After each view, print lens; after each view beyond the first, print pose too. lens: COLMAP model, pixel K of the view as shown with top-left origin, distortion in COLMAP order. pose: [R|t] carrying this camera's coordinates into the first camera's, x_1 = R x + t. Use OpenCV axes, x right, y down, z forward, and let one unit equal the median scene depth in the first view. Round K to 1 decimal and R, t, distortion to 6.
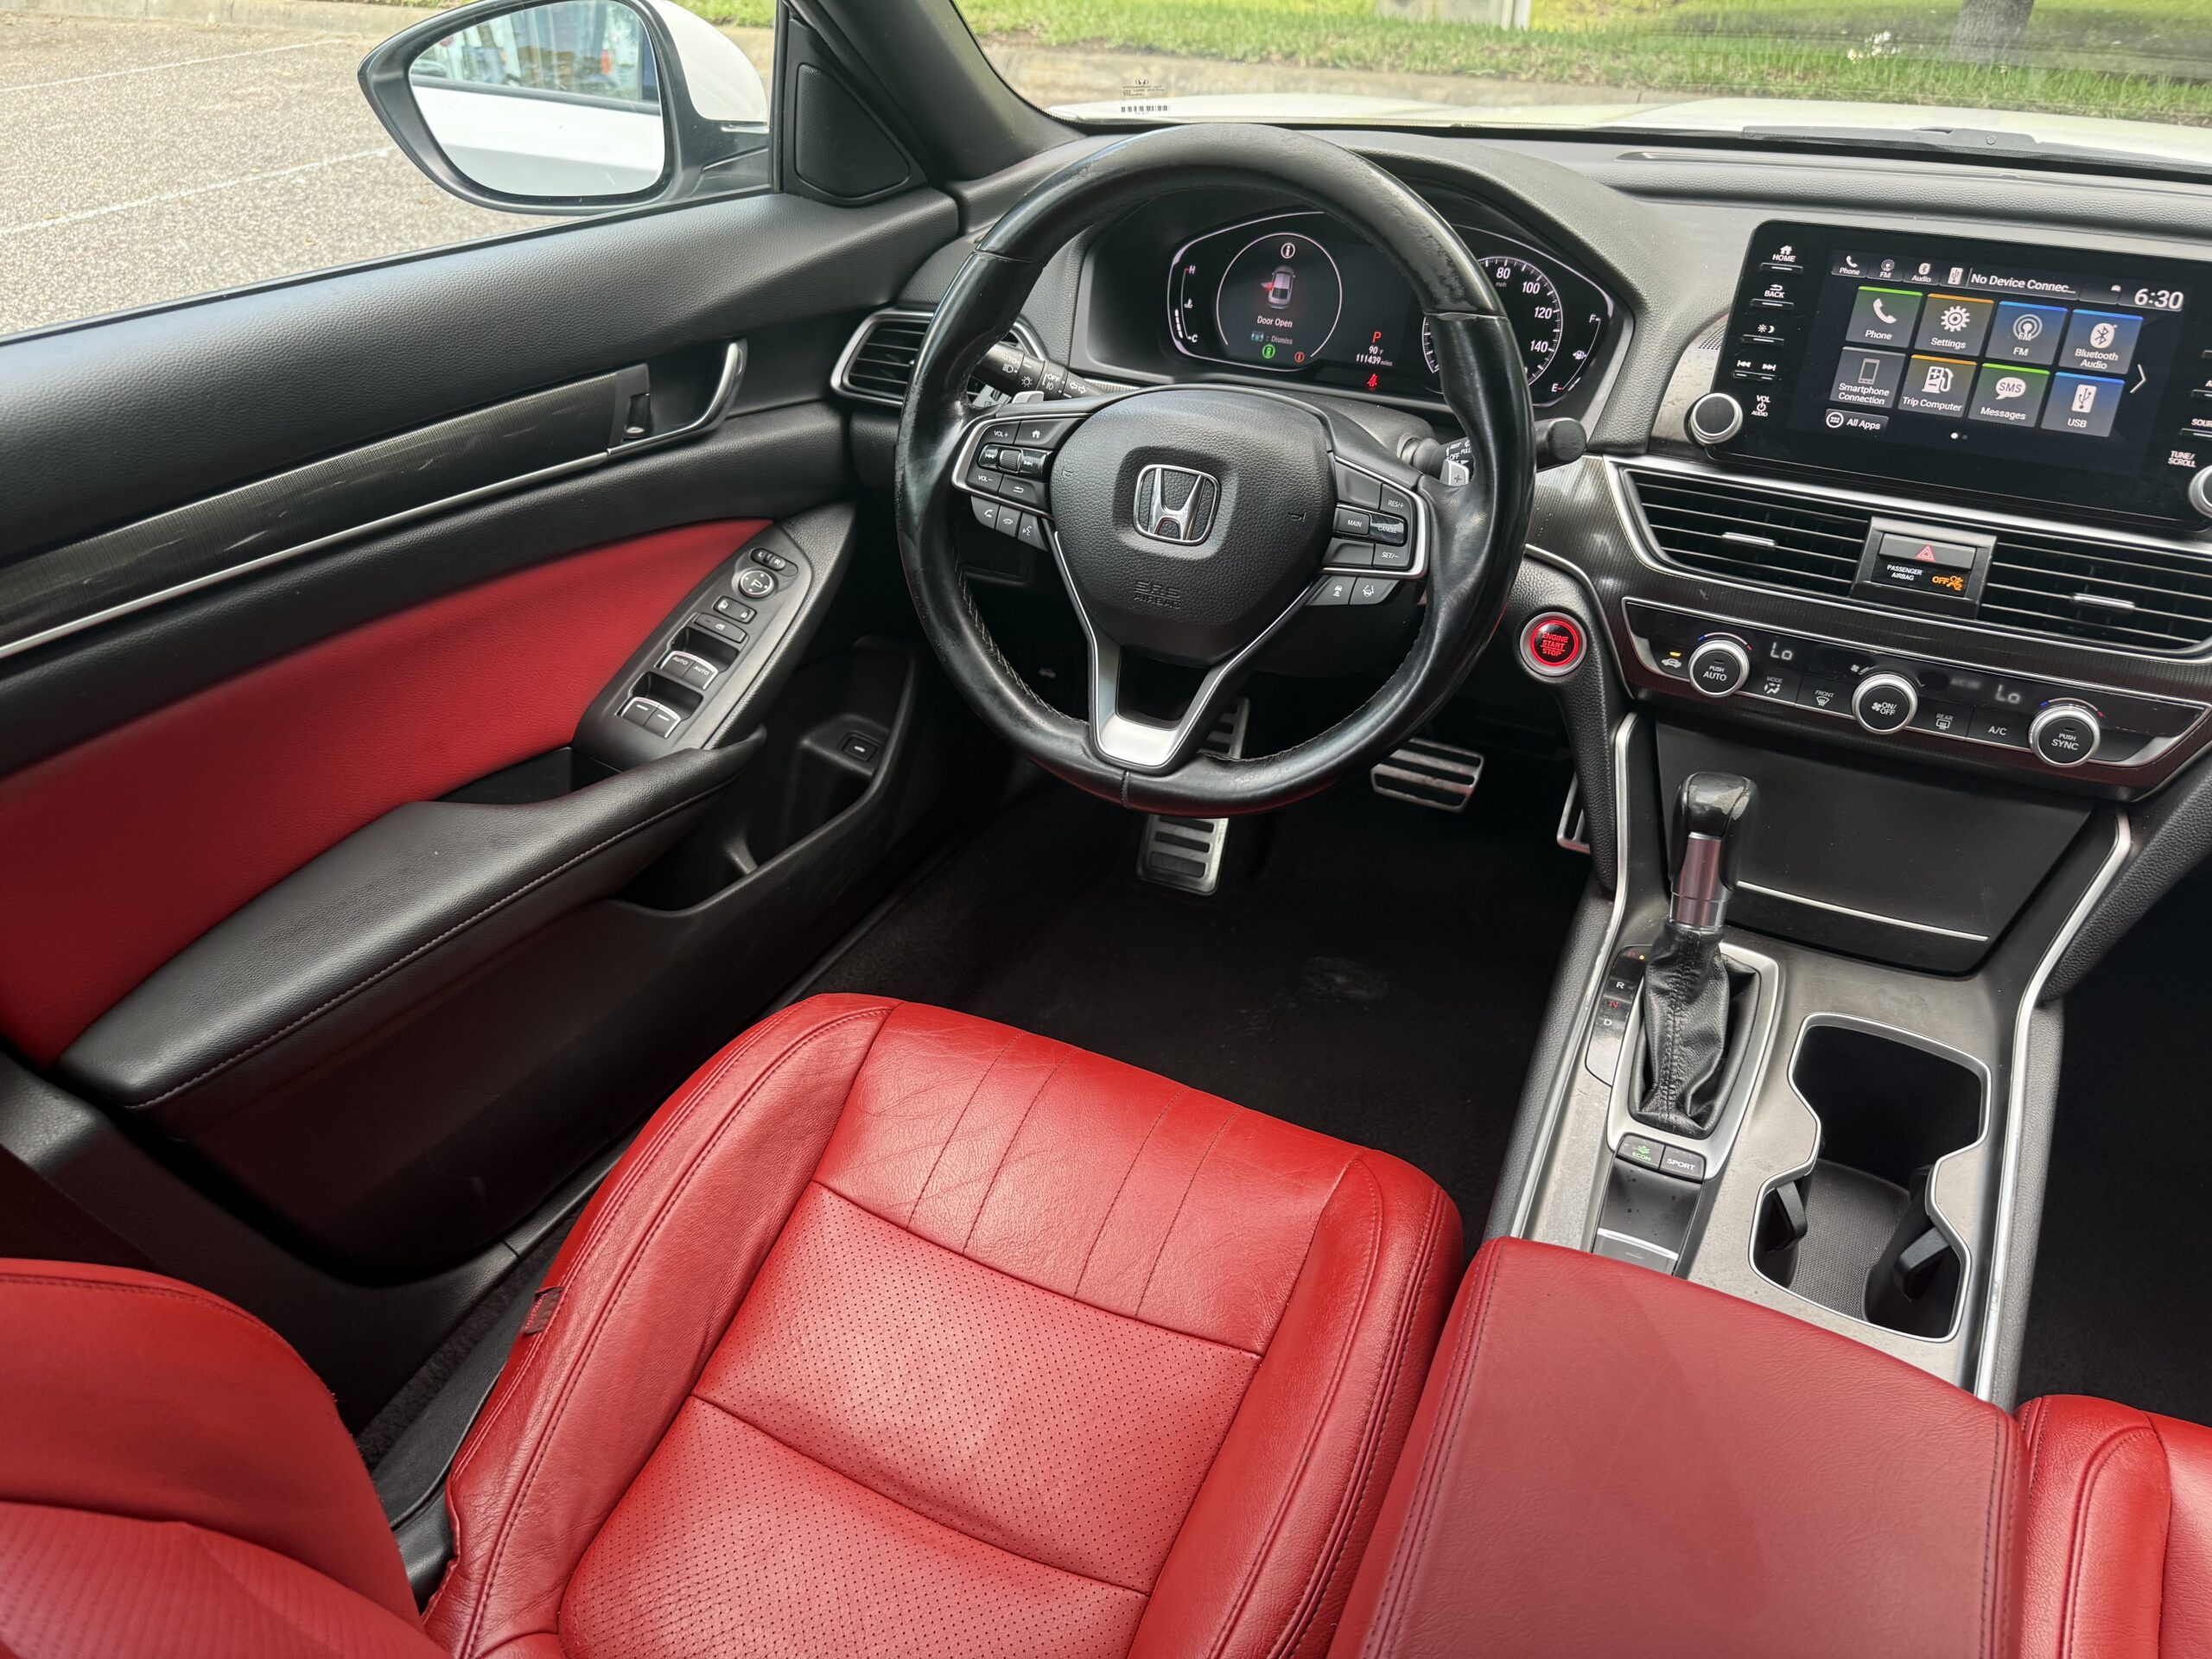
lens RADIAL K [[1568.0, 0, 1088.2], [0, 1568.0, 831.4], [0, 0, 1]] dist [0.042976, -0.071015]
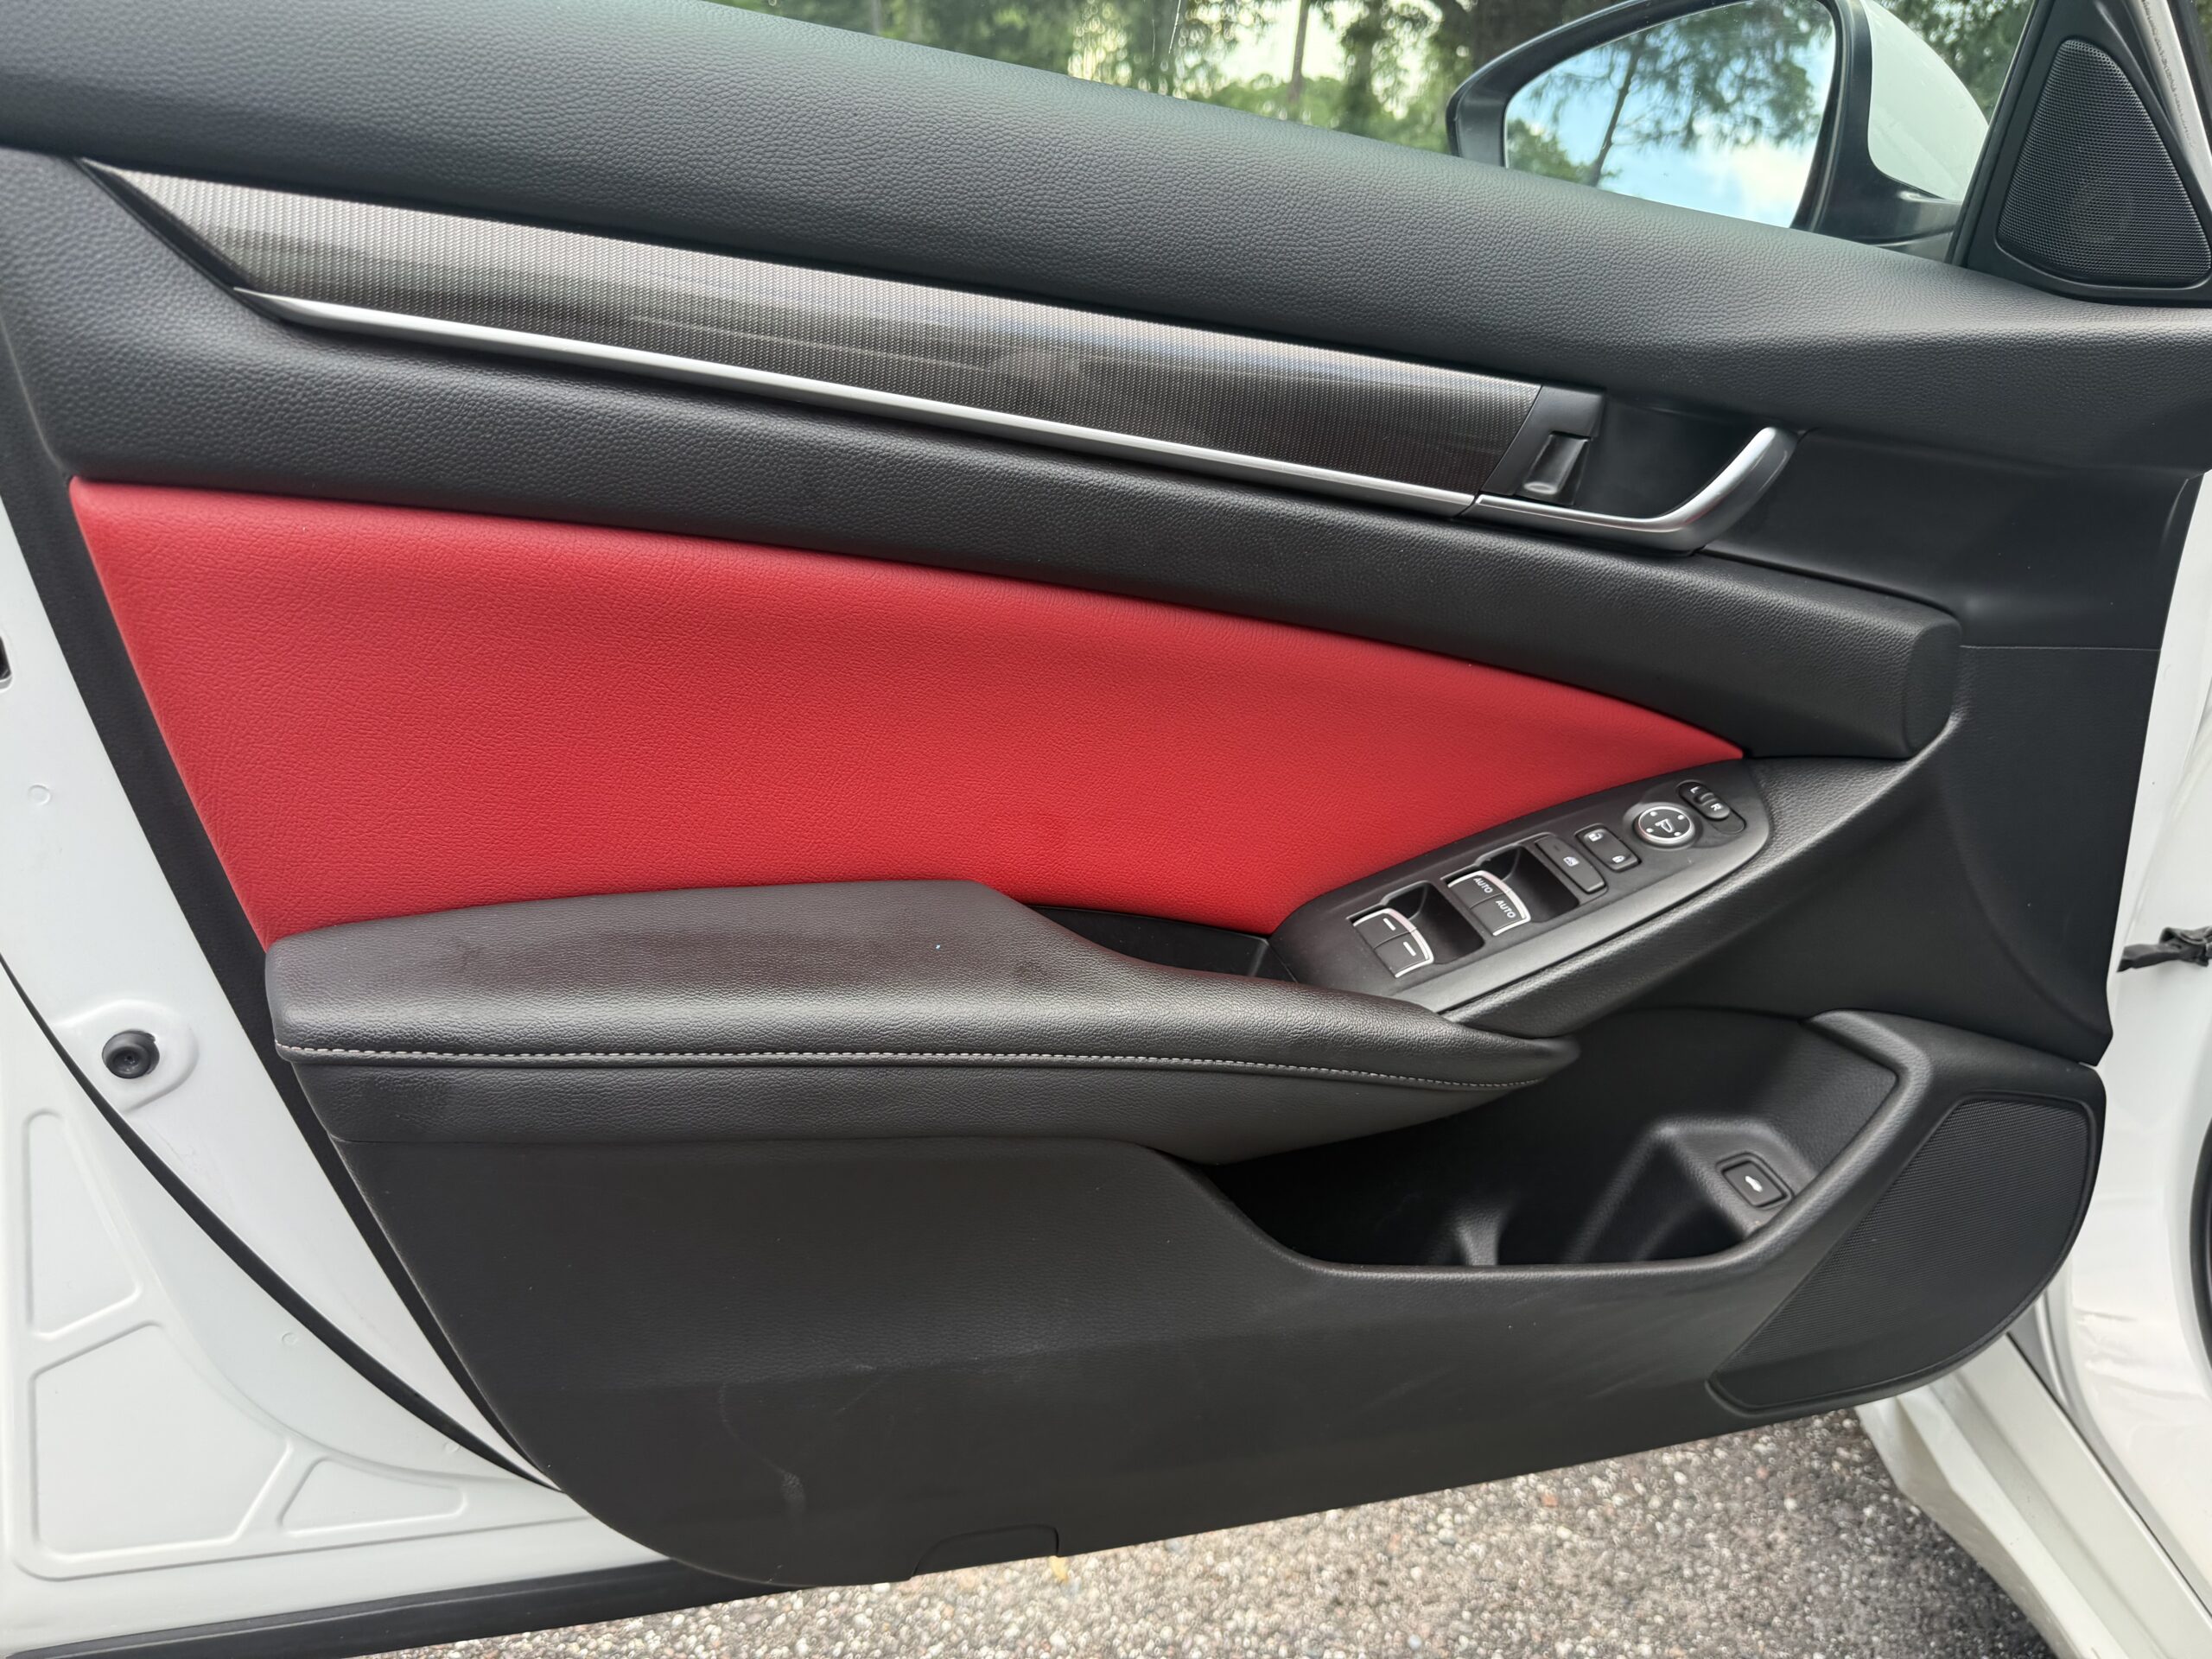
lens RADIAL K [[1568.0, 0, 1088.2], [0, 1568.0, 831.4], [0, 0, 1]] dist [0.042976, -0.071015]
pose [[0.728617, 0.297677, -0.616852, 0.003490], [-0.447167, 0.888932, -0.099211, 0.004608], [0.518806, 0.348122, 0.780802, 0.532079]]
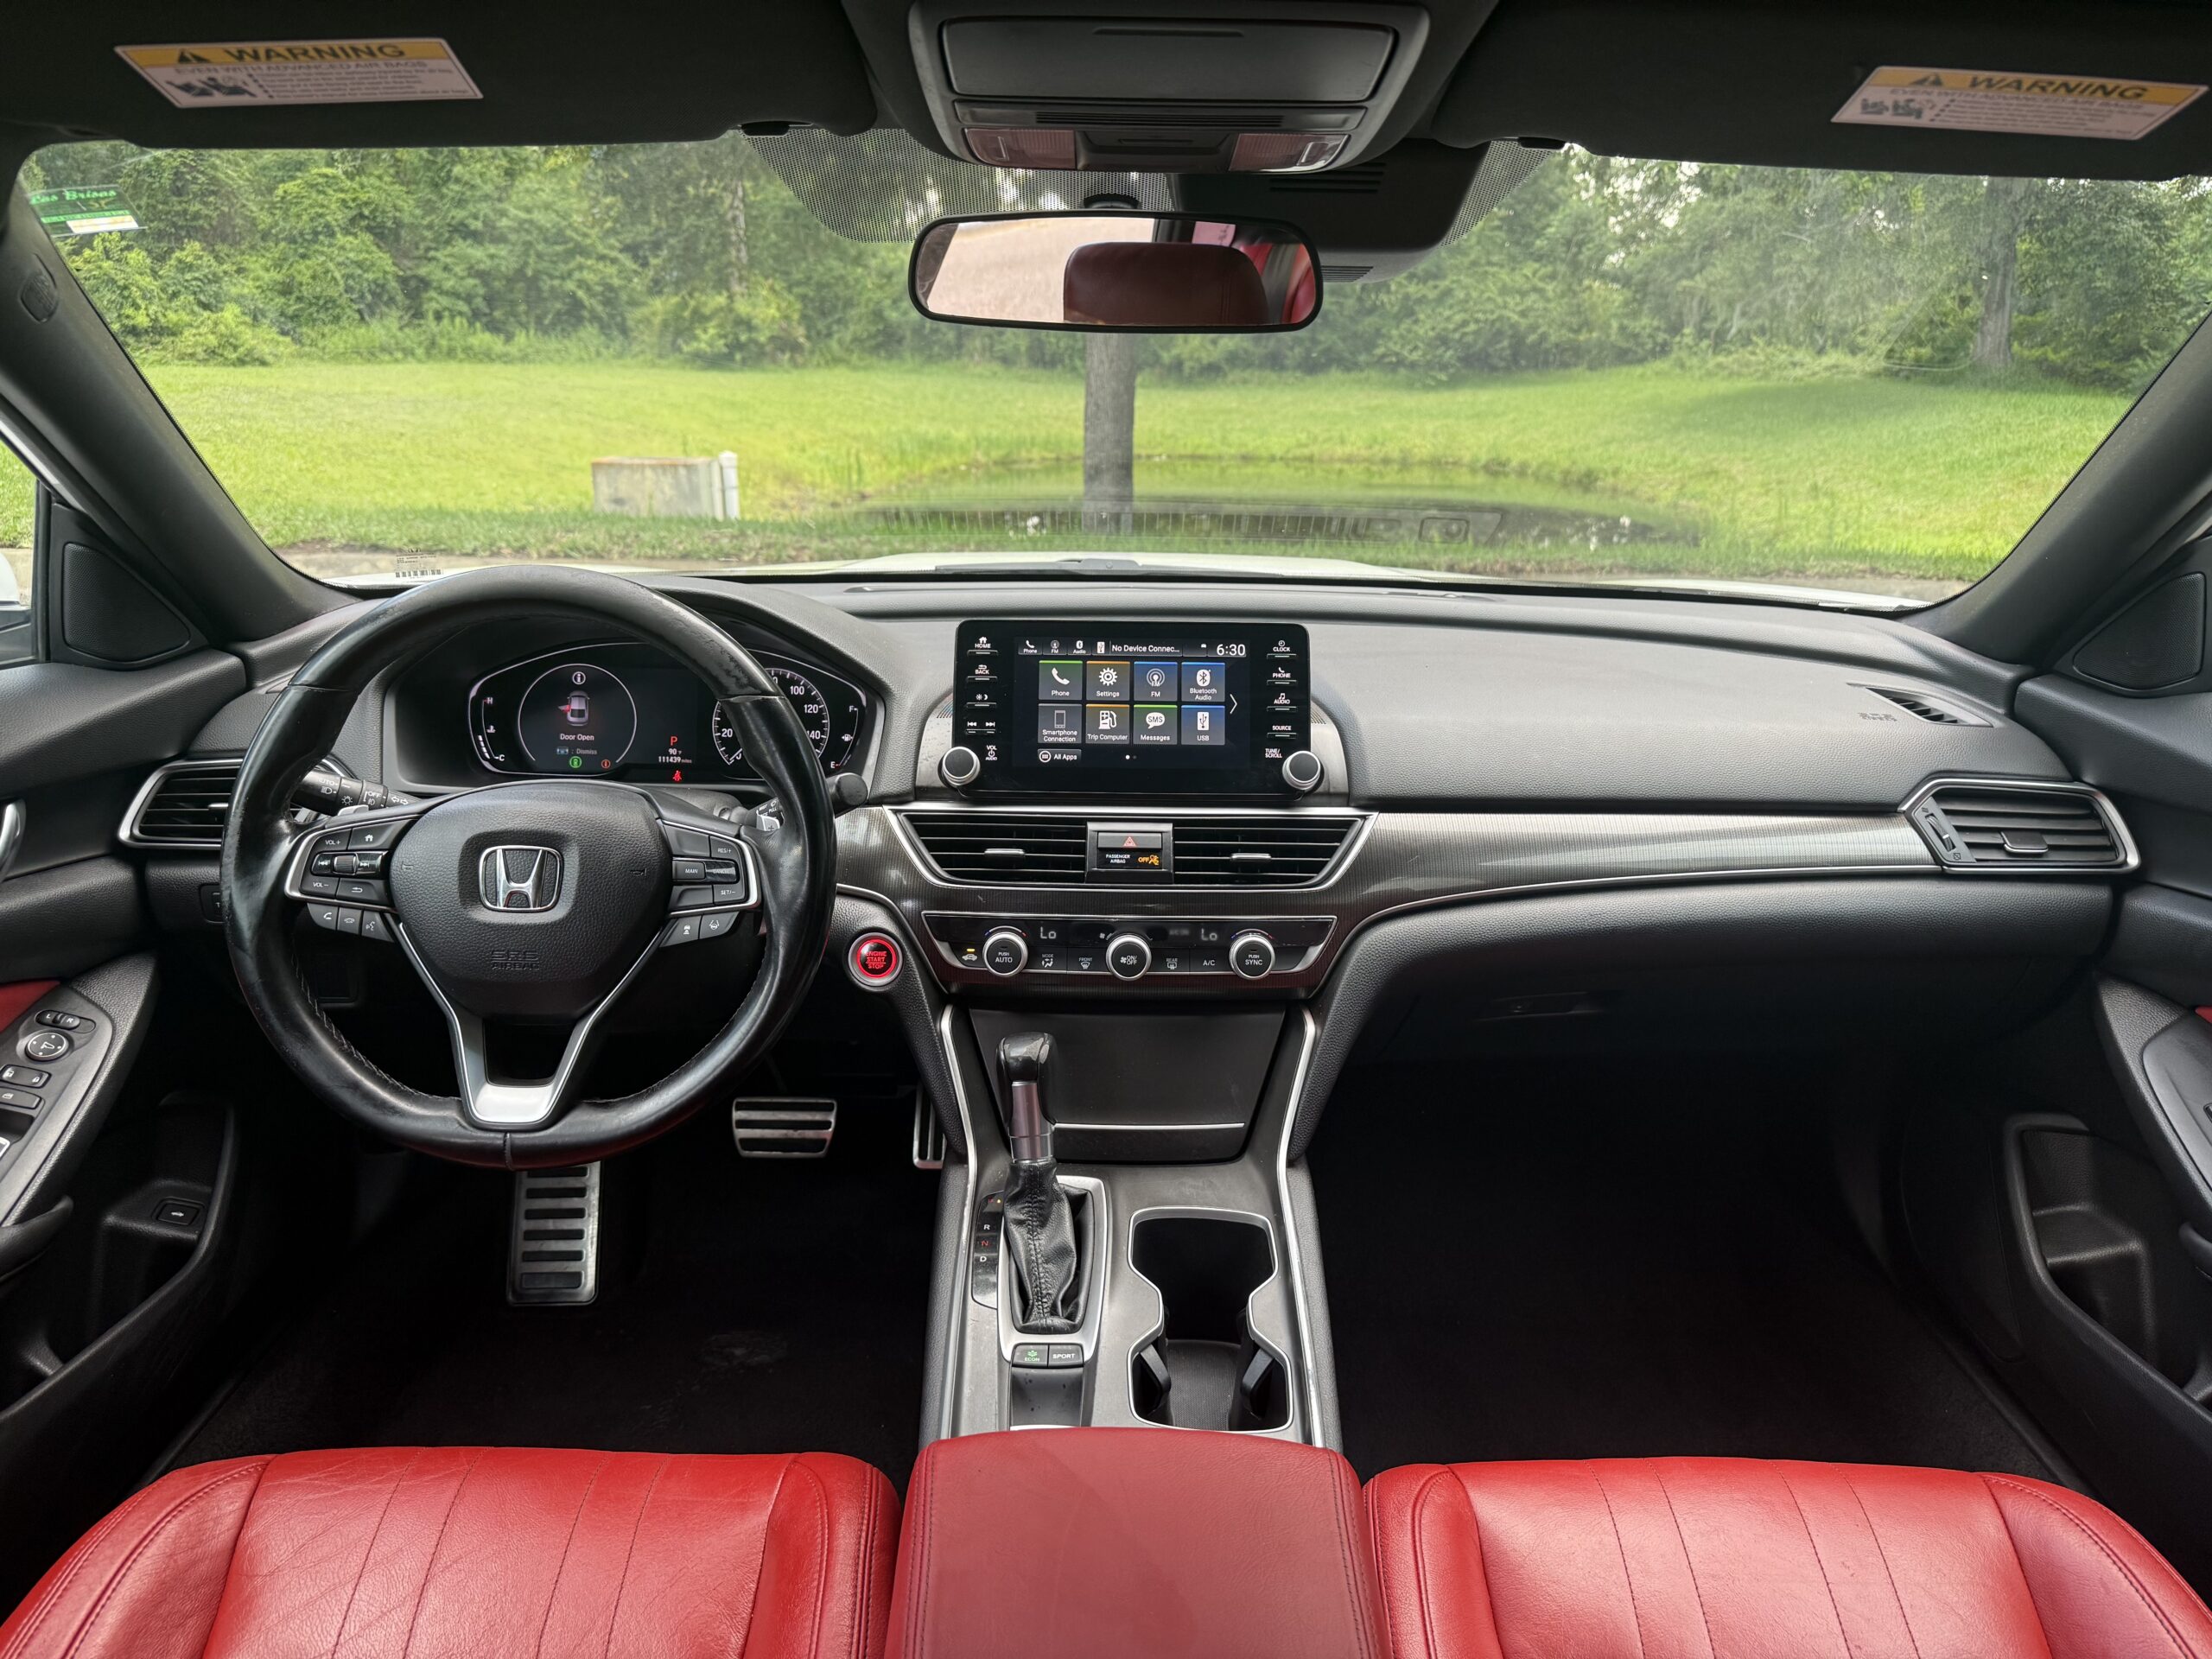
lens RADIAL K [[1590.0, 0, 1120.5], [0, 1590.0, 830.6], [0, 0, 1]] dist [0.046337, -0.063894]
pose [[0.888848, -0.115090, 0.443513, -0.065425], [0.234059, 0.946172, -0.223551, 0.108031], [-0.393911, 0.302511, 0.867941, -0.155584]]
